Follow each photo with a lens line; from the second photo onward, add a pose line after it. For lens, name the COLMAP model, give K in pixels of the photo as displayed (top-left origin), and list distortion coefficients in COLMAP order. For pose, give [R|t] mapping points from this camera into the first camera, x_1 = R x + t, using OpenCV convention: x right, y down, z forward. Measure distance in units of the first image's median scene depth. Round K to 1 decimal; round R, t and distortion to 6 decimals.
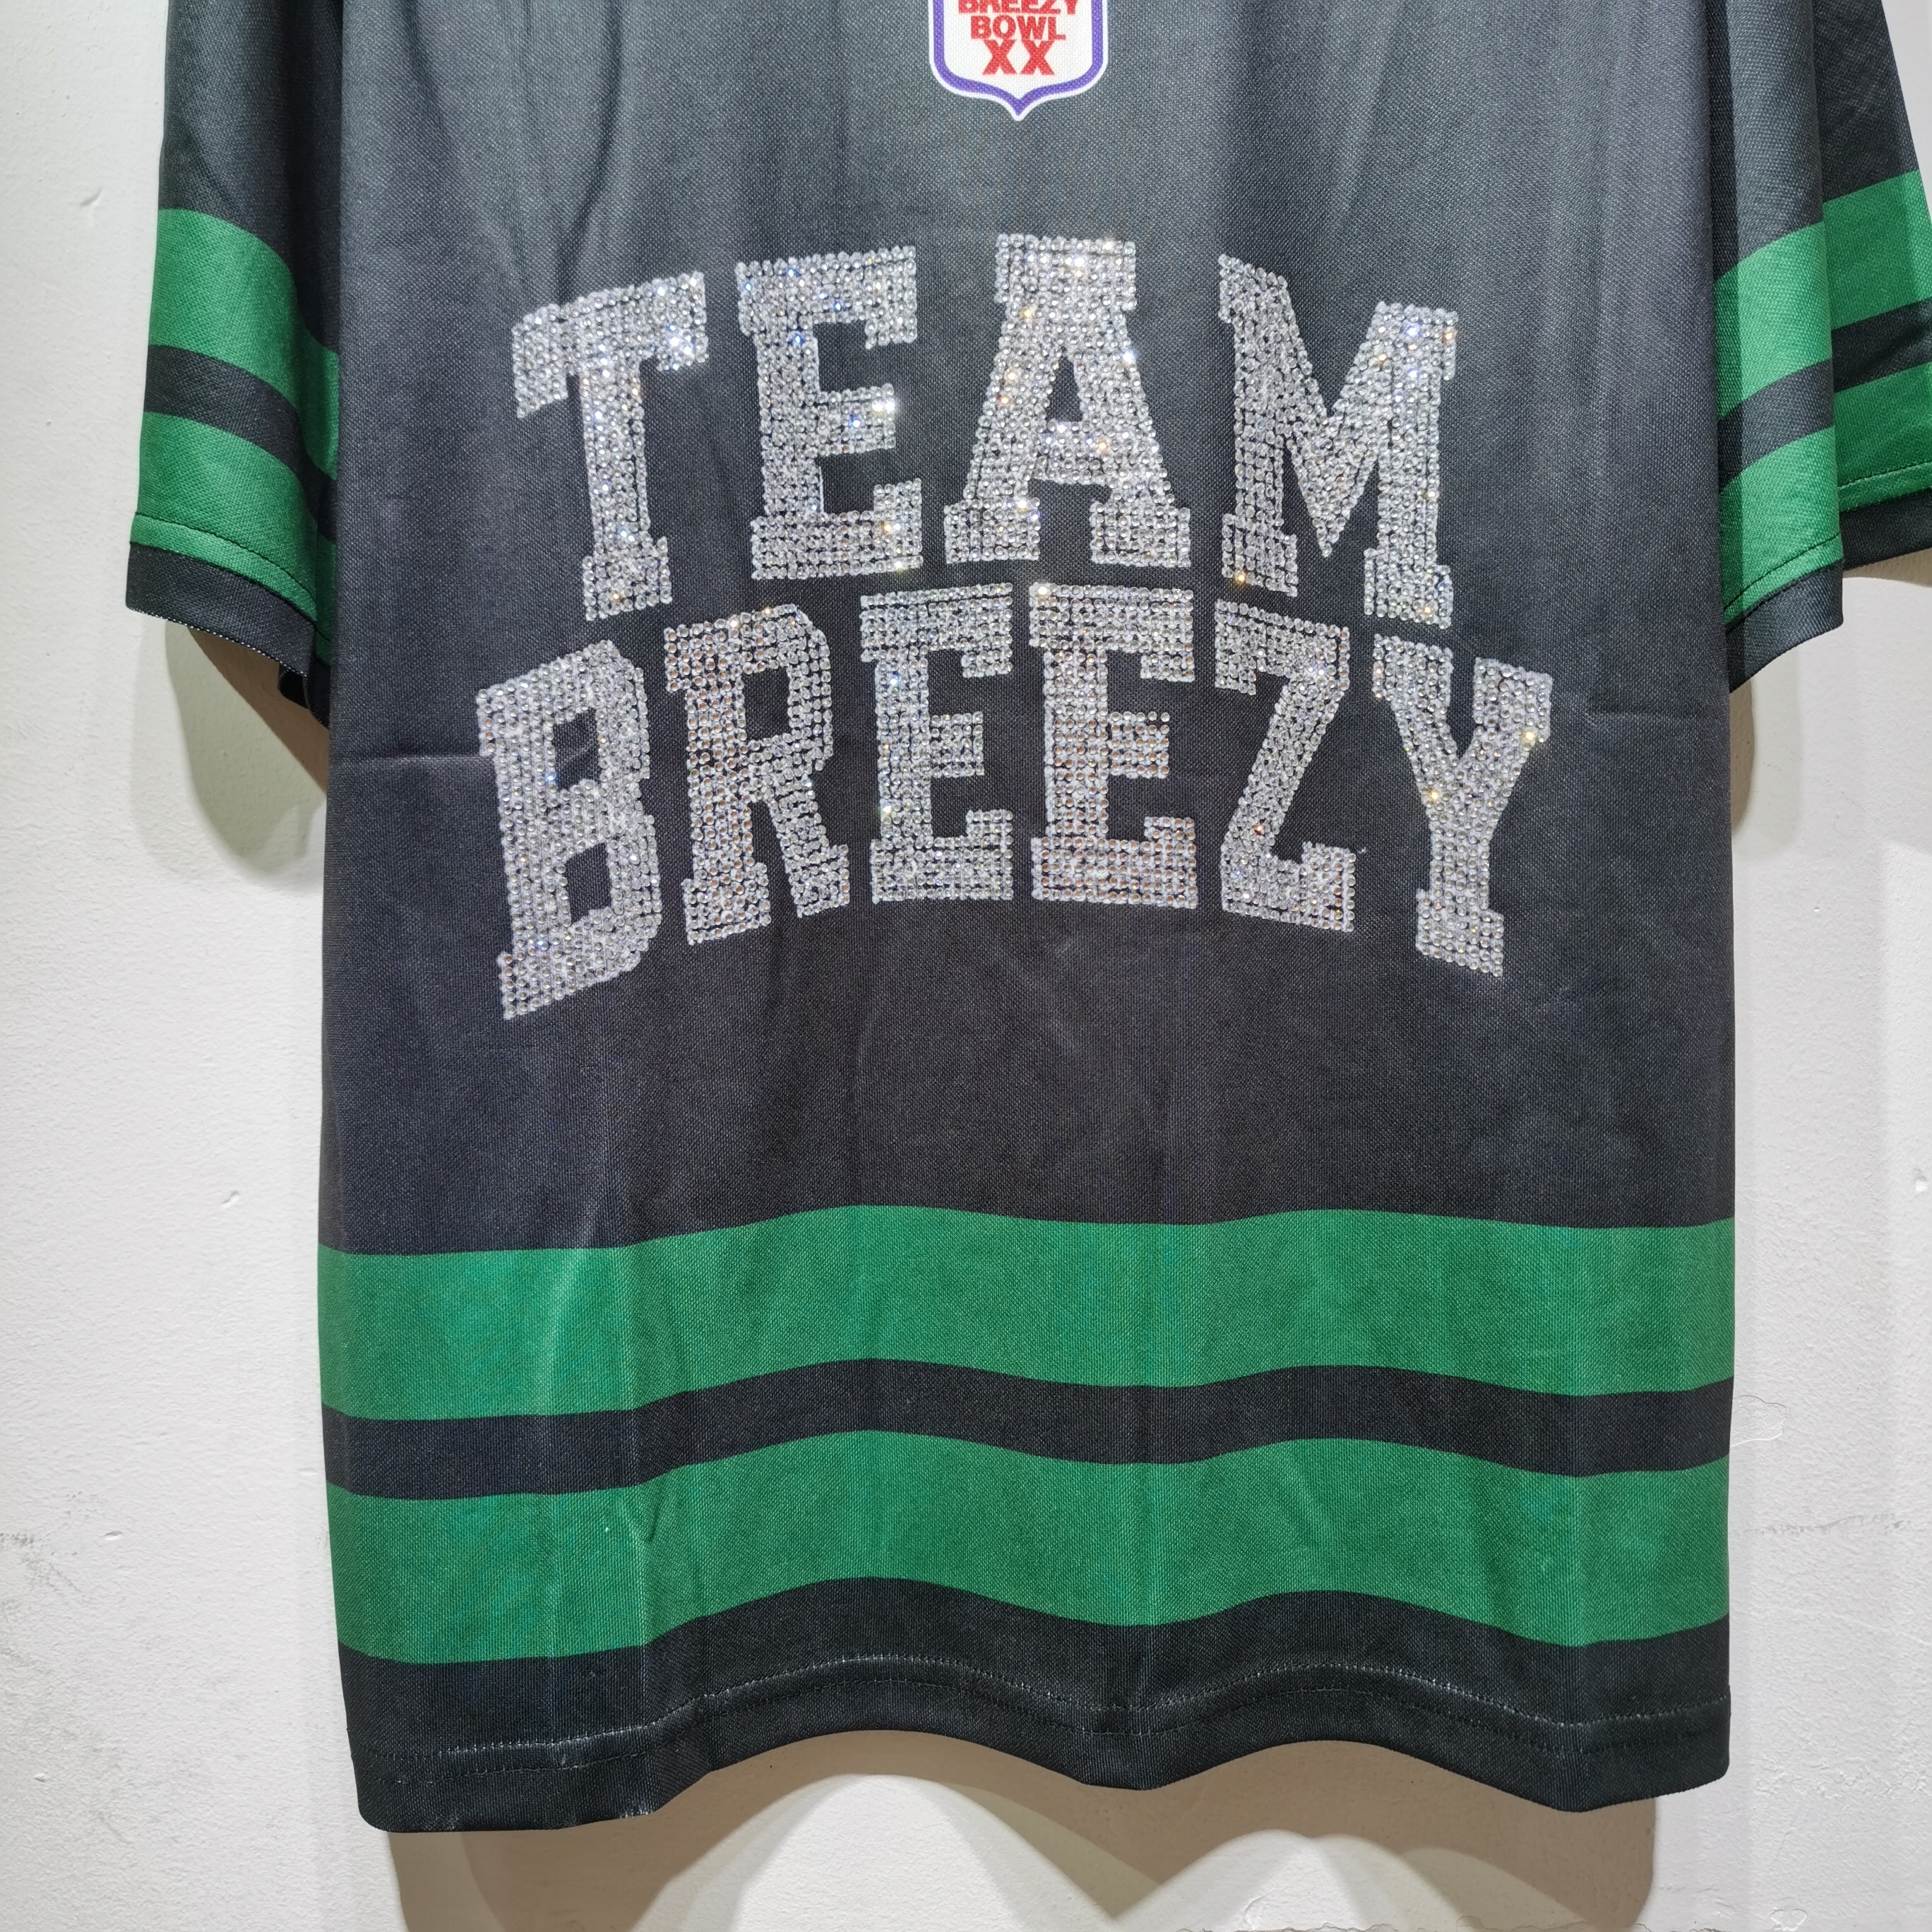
lens RADIAL K [[1958.9, 0, 988.1], [0, 1958.9, 976.5], [0, 0, 1]] dist [0.000780, 0.000000]
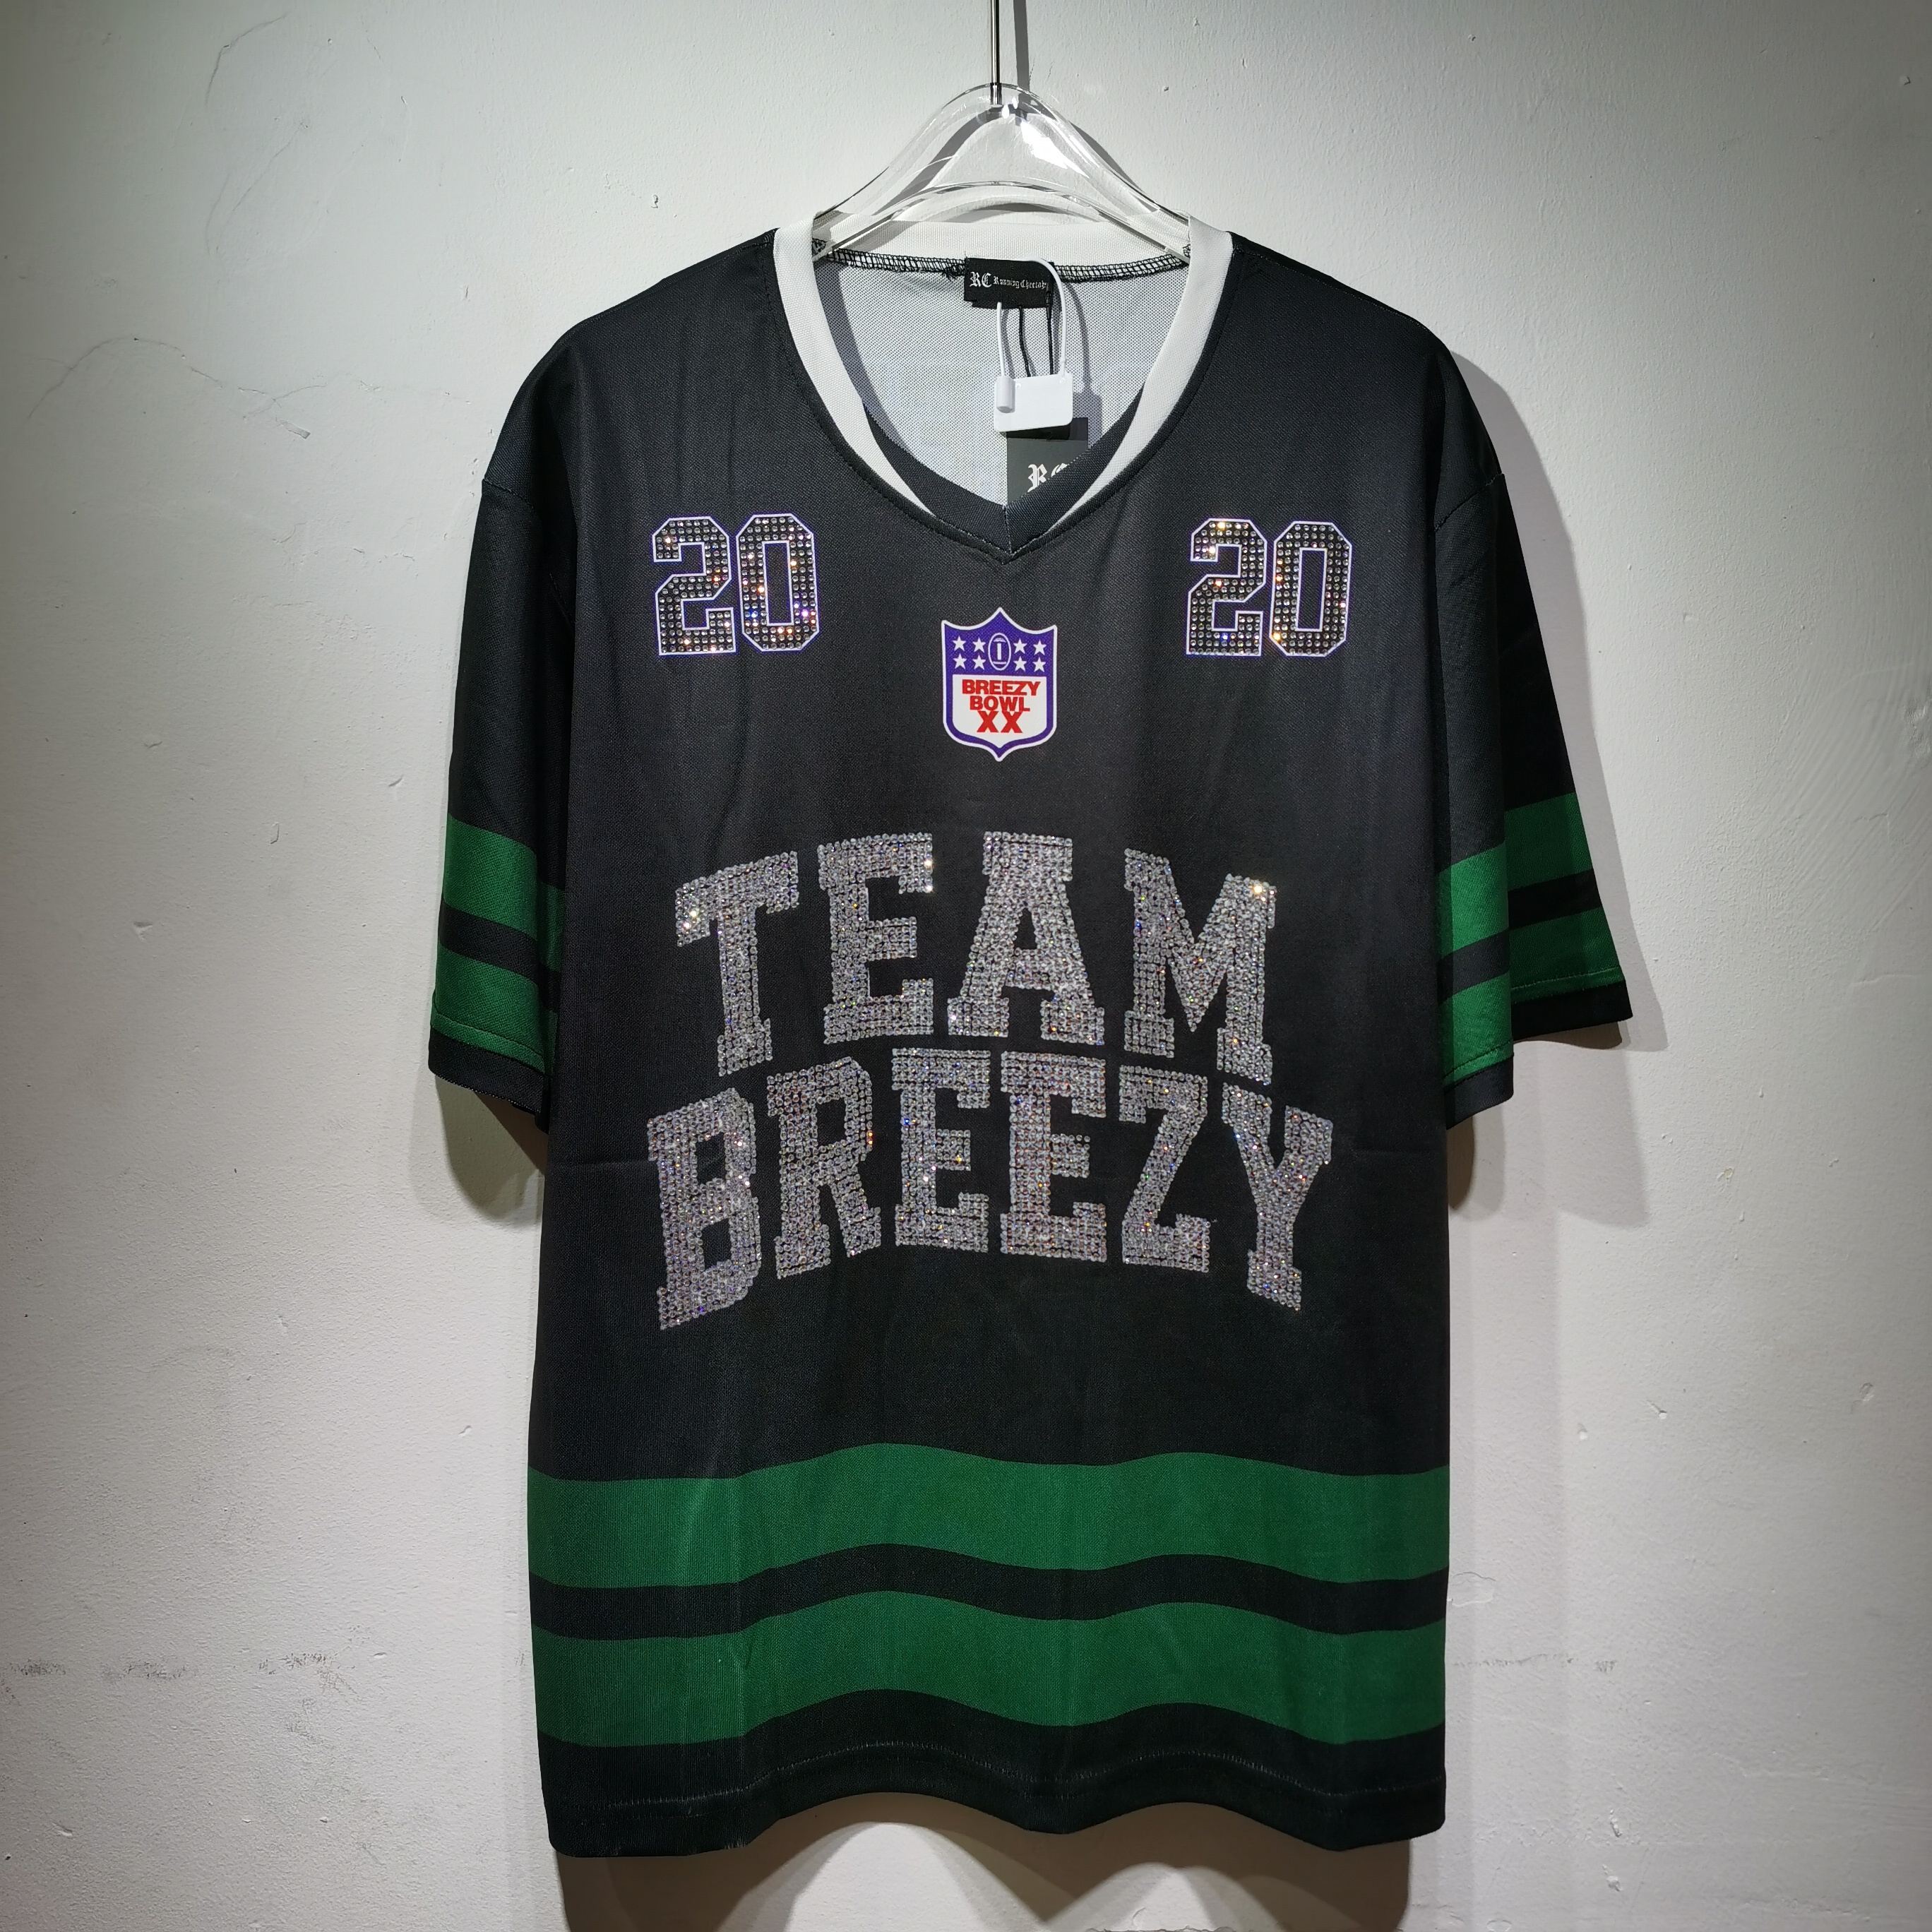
lens RADIAL K [[1958.9, 0, 976.3], [0, 1958.9, 955.2], [0, 0, 1]] dist [0.000780, 0.000000]
pose [[0.999776, 0.015847, 0.014057, -0.022219], [-0.015444, 0.999478, -0.028363, -0.231566], [-0.014499, 0.028139, 0.999499, -0.560275]]
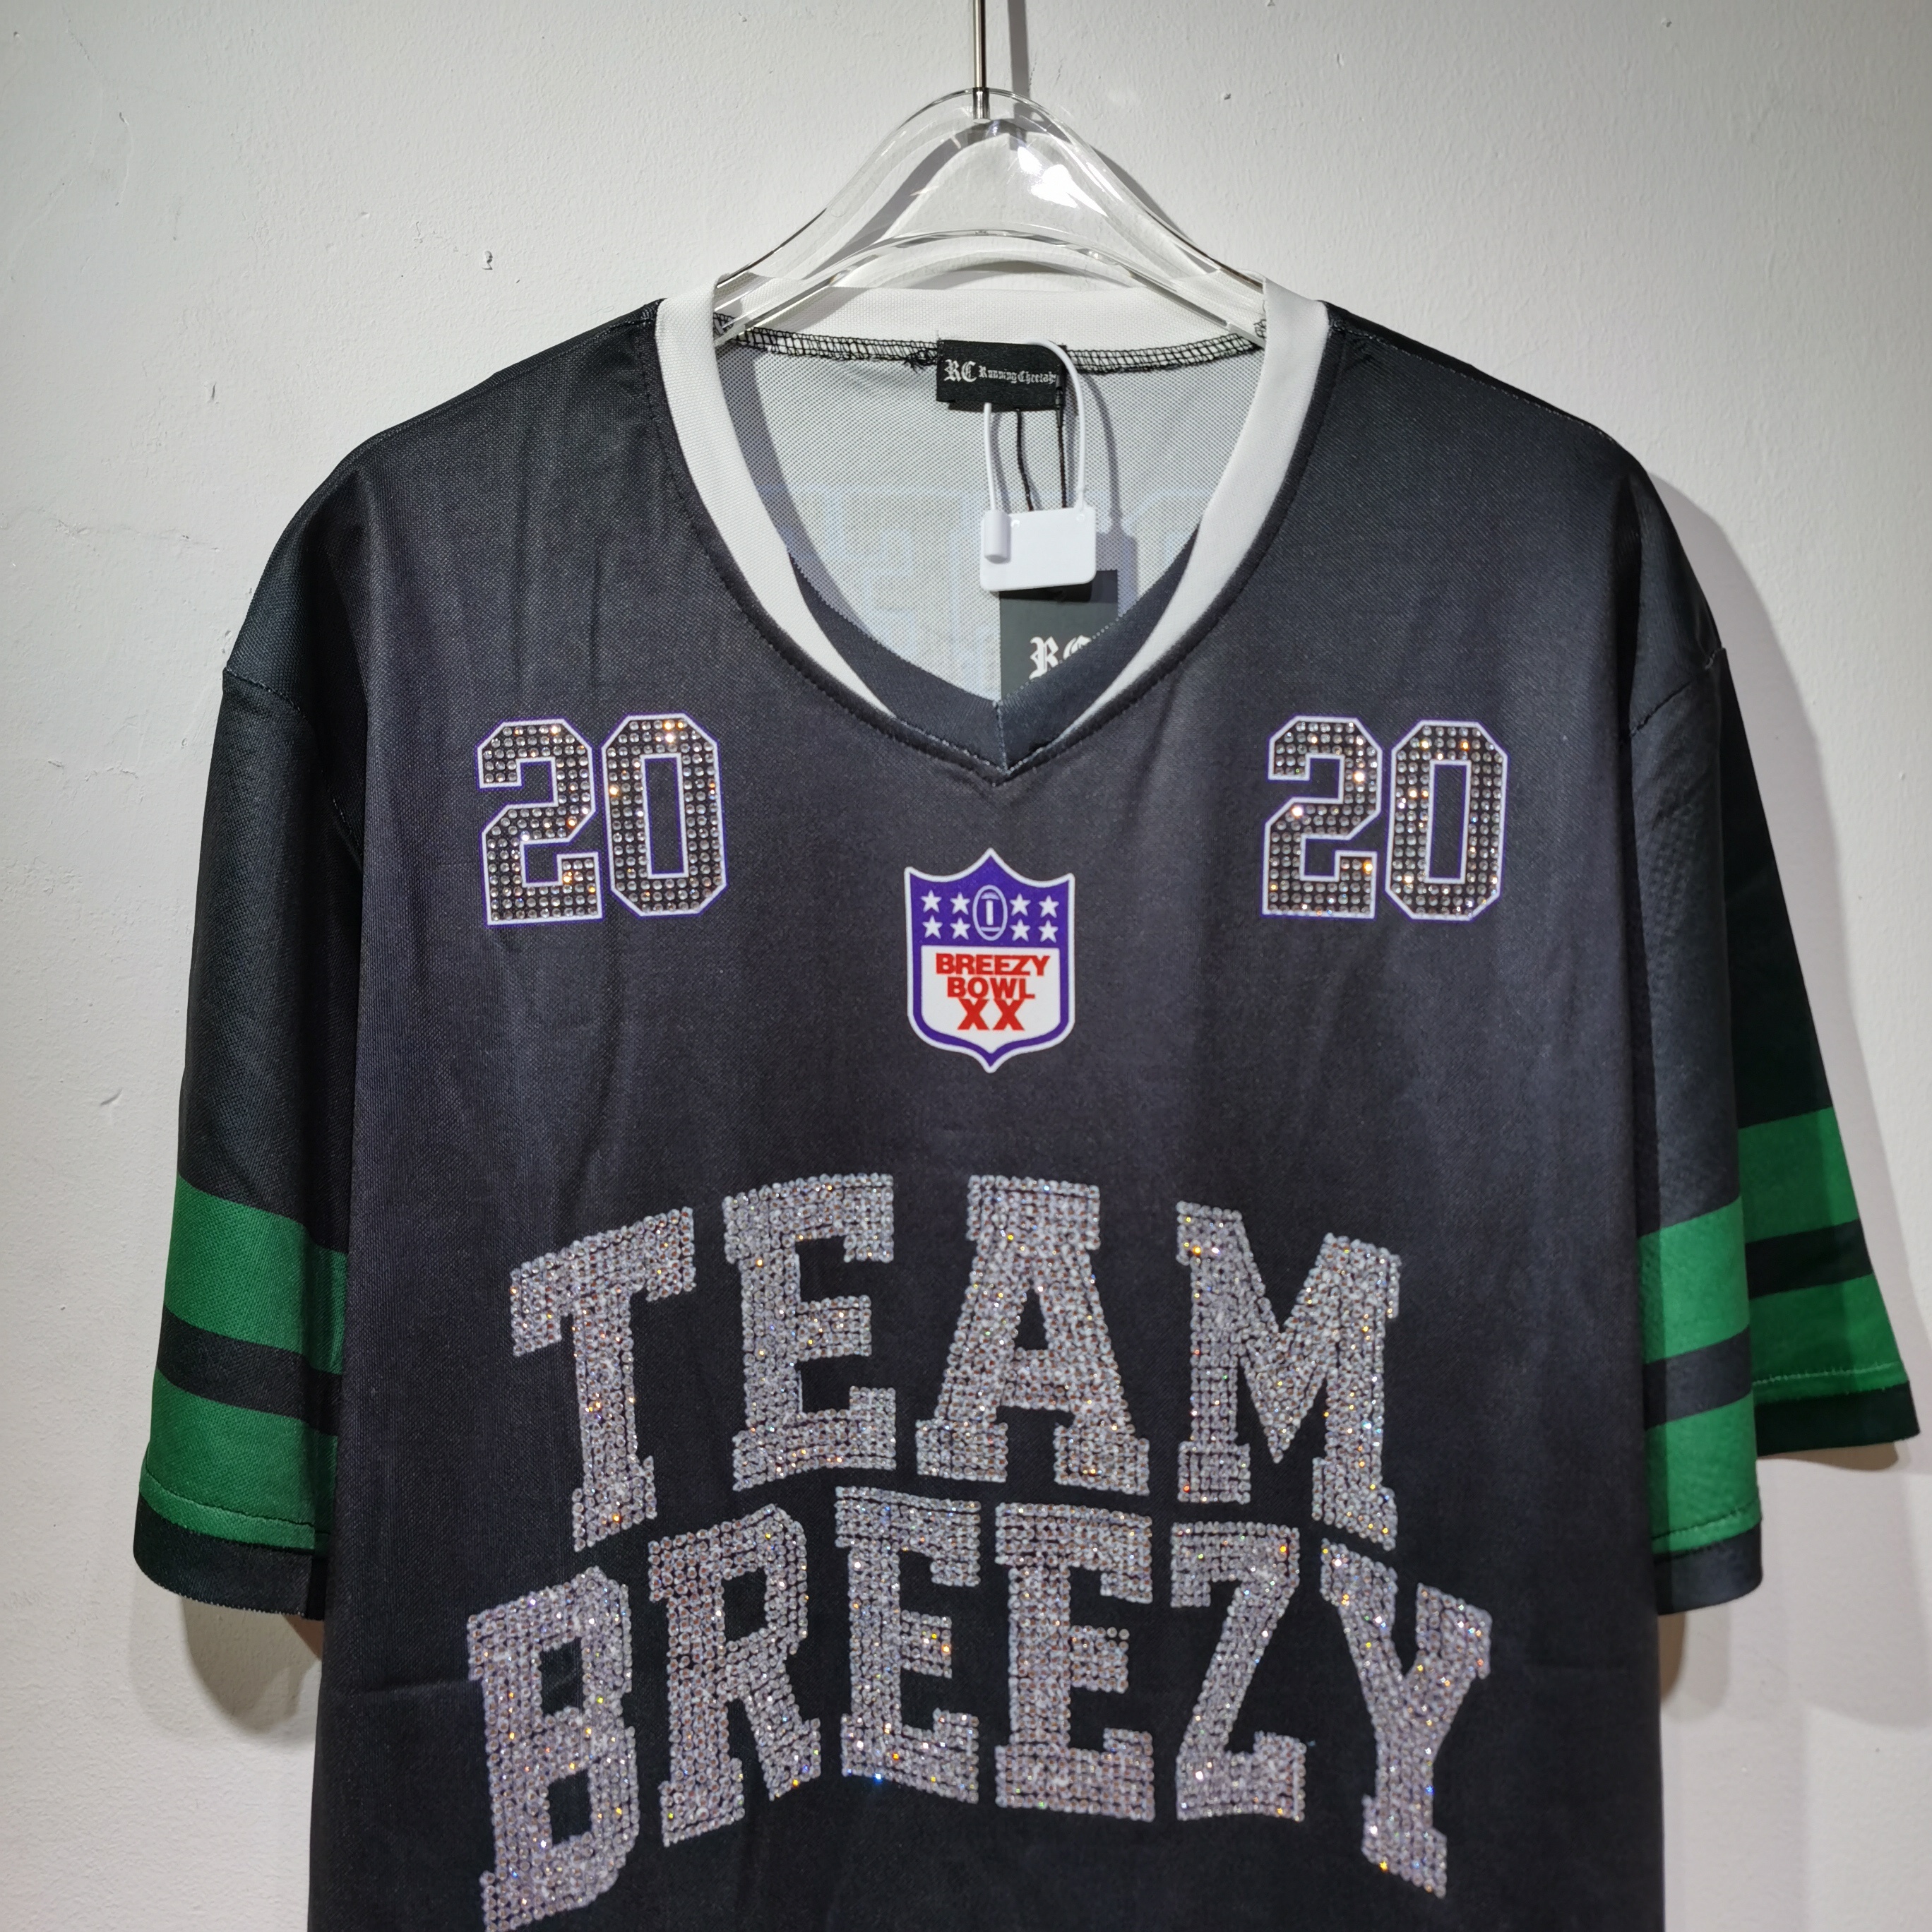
lens RADIAL K [[1958.9, 0, 999.8], [0, 1958.9, 907.9], [0, 0, 1]] dist [0.000780, 0.000000]
pose [[0.999792, 0.011497, 0.016823, 0.001457], [-0.010413, 0.997949, -0.063164, -0.451097], [-0.017515, 0.062976, 0.997861, -0.071864]]
